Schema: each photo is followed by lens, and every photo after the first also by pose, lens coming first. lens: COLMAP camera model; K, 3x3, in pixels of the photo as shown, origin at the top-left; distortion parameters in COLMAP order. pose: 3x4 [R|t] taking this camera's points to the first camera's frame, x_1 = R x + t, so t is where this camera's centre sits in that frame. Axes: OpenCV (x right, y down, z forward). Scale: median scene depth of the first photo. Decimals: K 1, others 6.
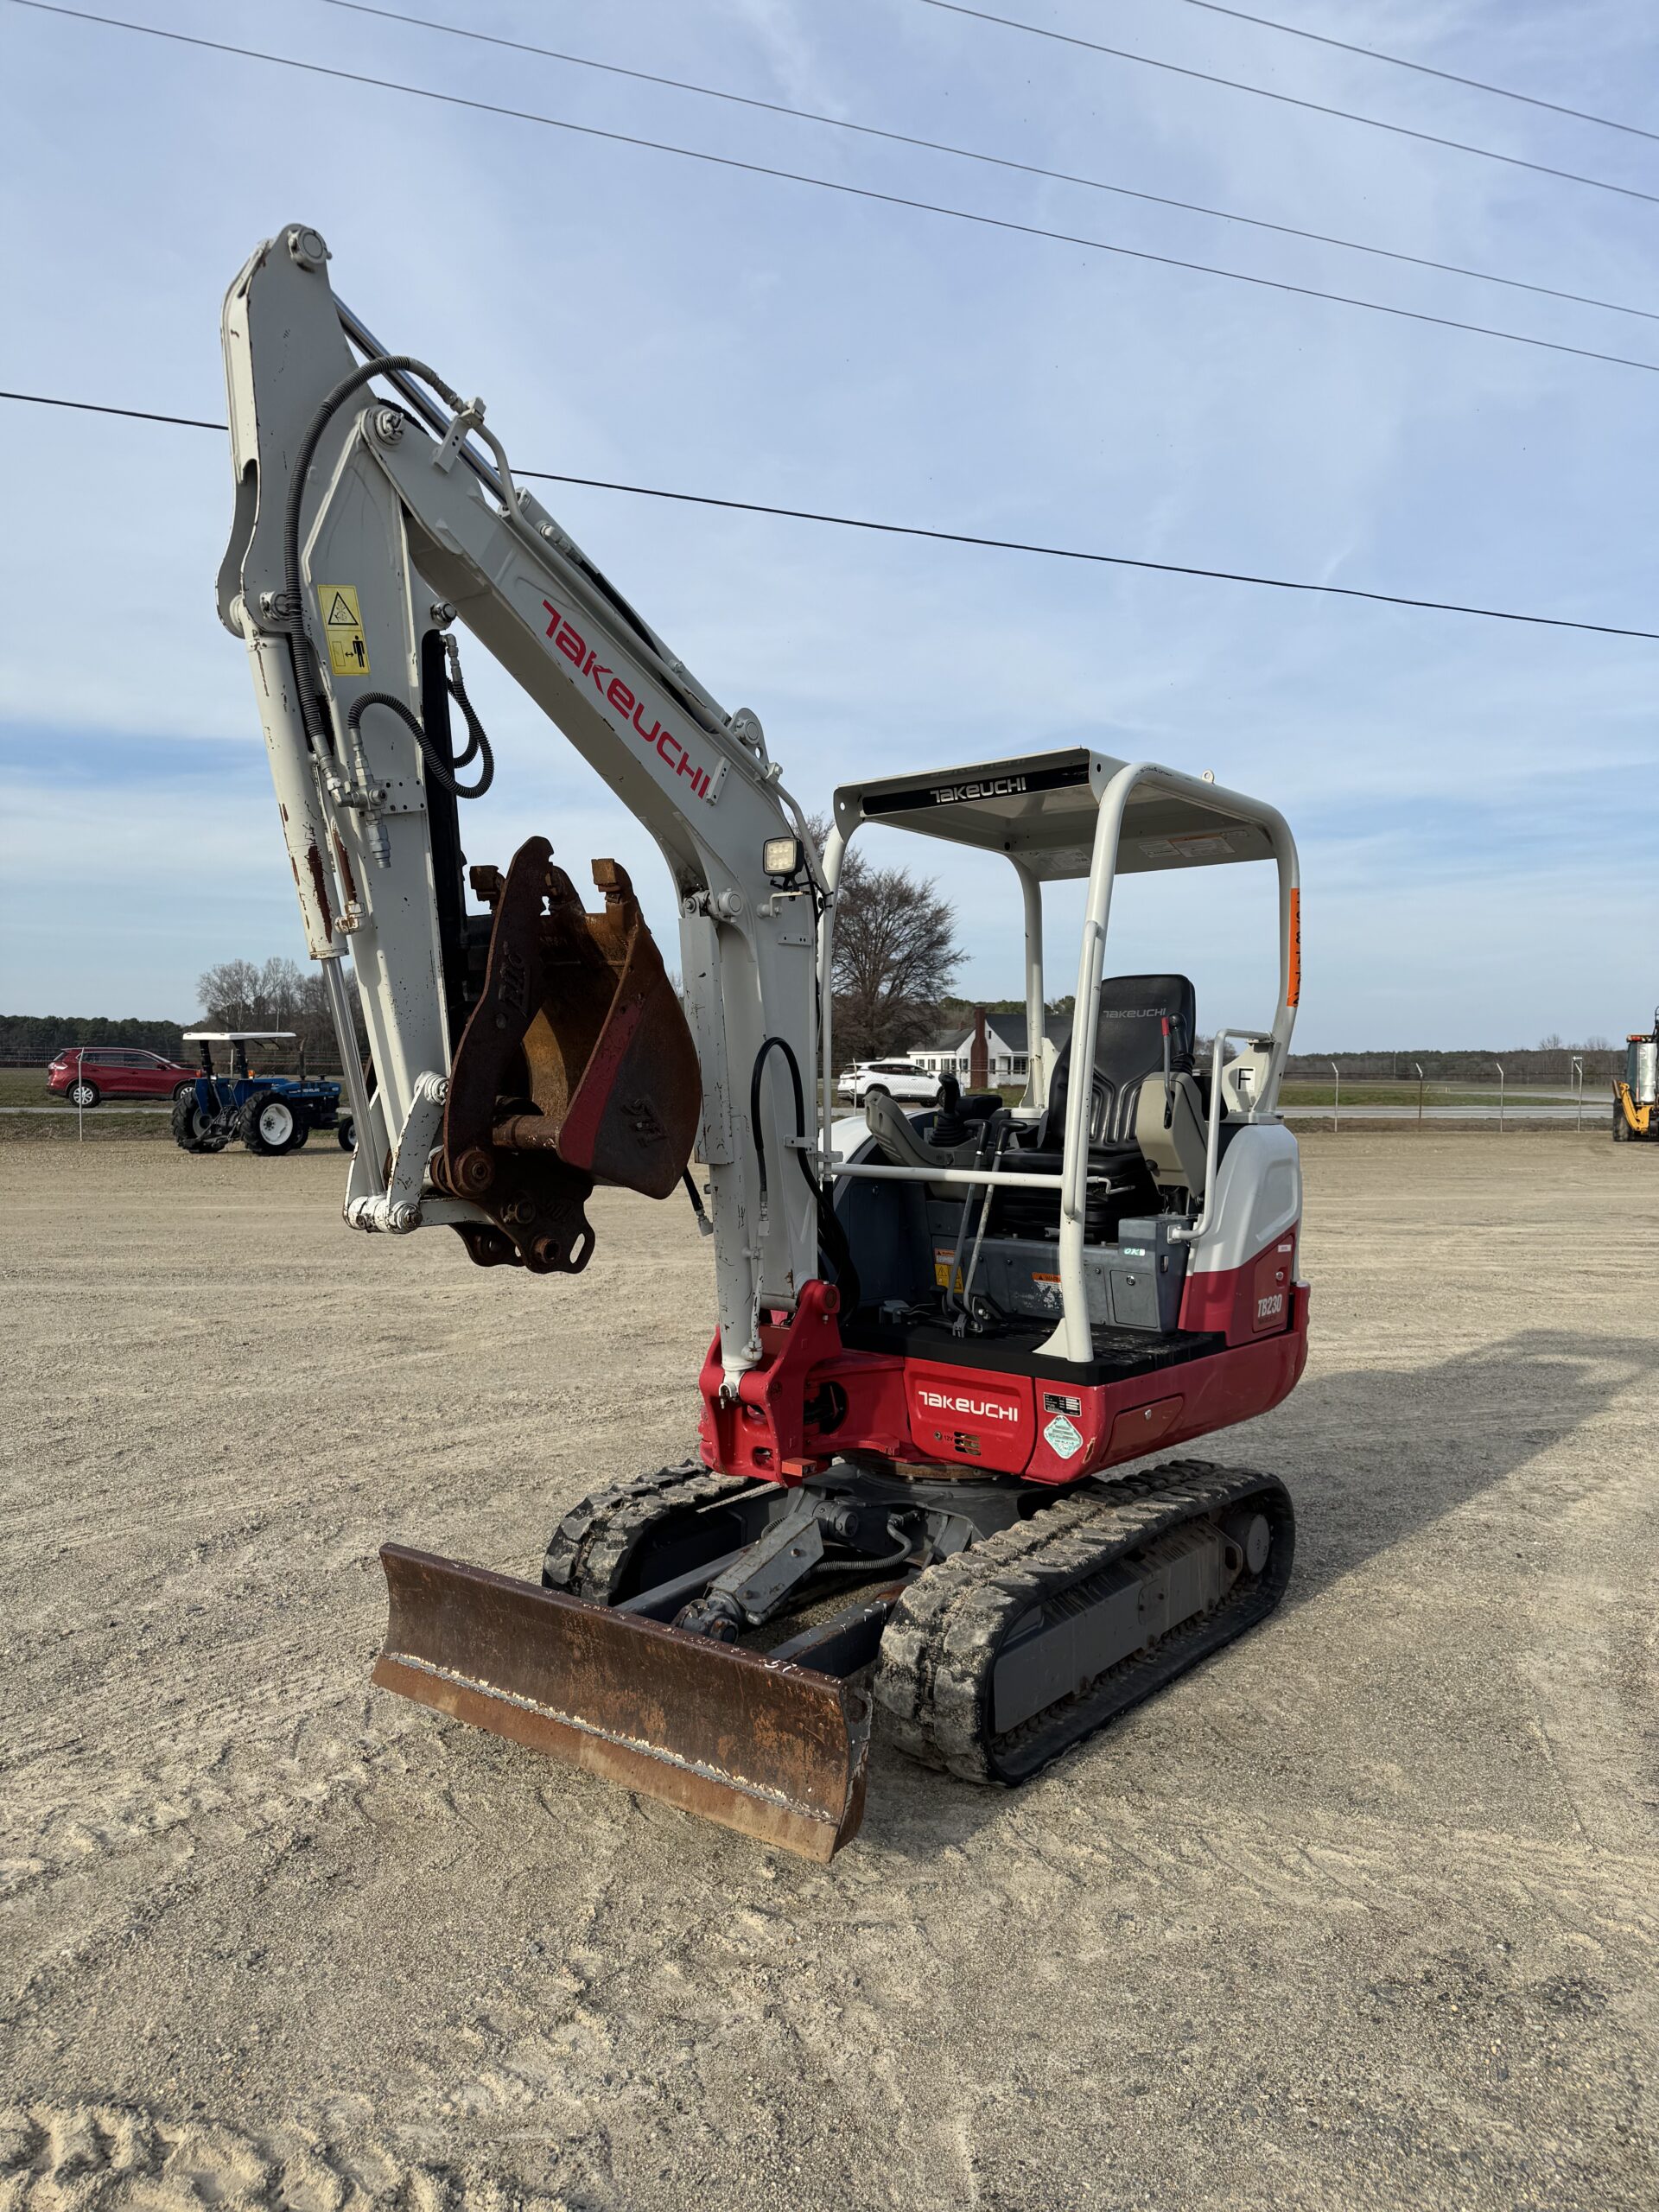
lens RADIAL K [[1562.0, 0, 829.5], [0, 1562.0, 1106.0], [0, 0, 1]] dist [0.034943, -0.037303]
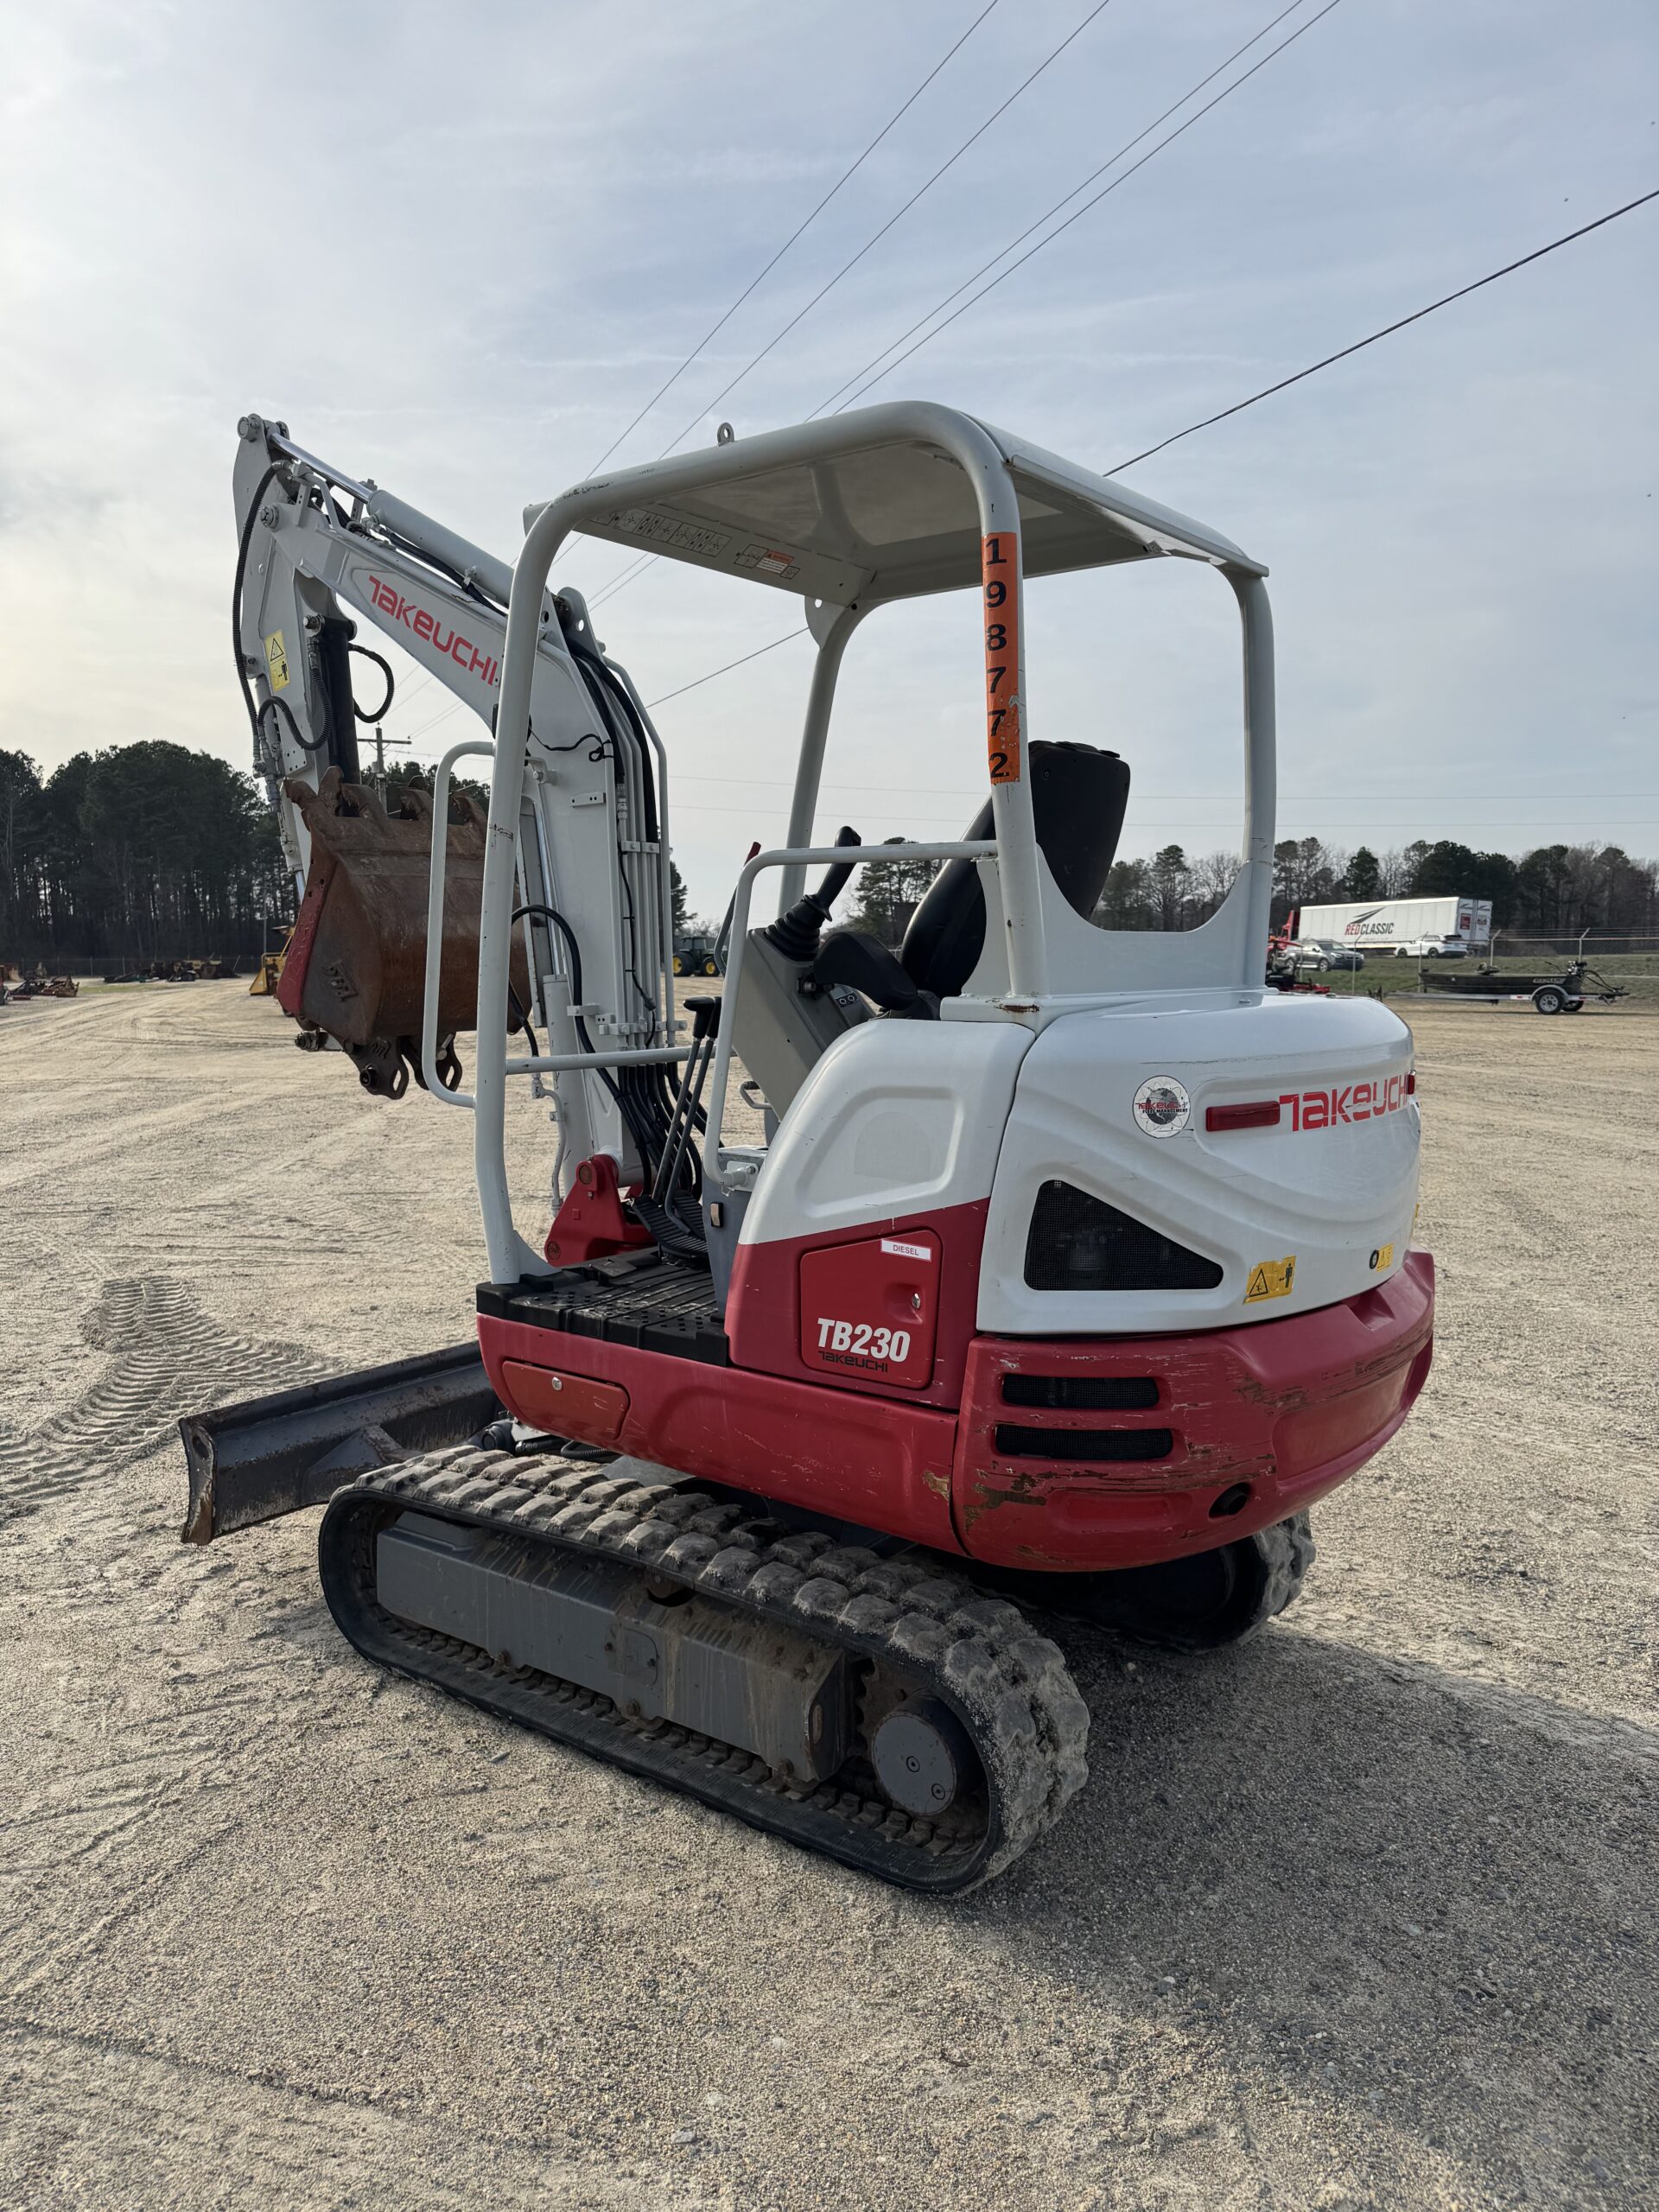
lens RADIAL K [[1562.0, 0, 829.5], [0, 1562.0, 1106.0], [0, 0, 1]] dist [0.034943, -0.037303]
pose [[-0.004088, 0.092977, -0.995660, 1.081457], [-0.010036, 0.995614, 0.093014, -0.008523], [0.999941, 0.010373, -0.003137, 1.300106]]
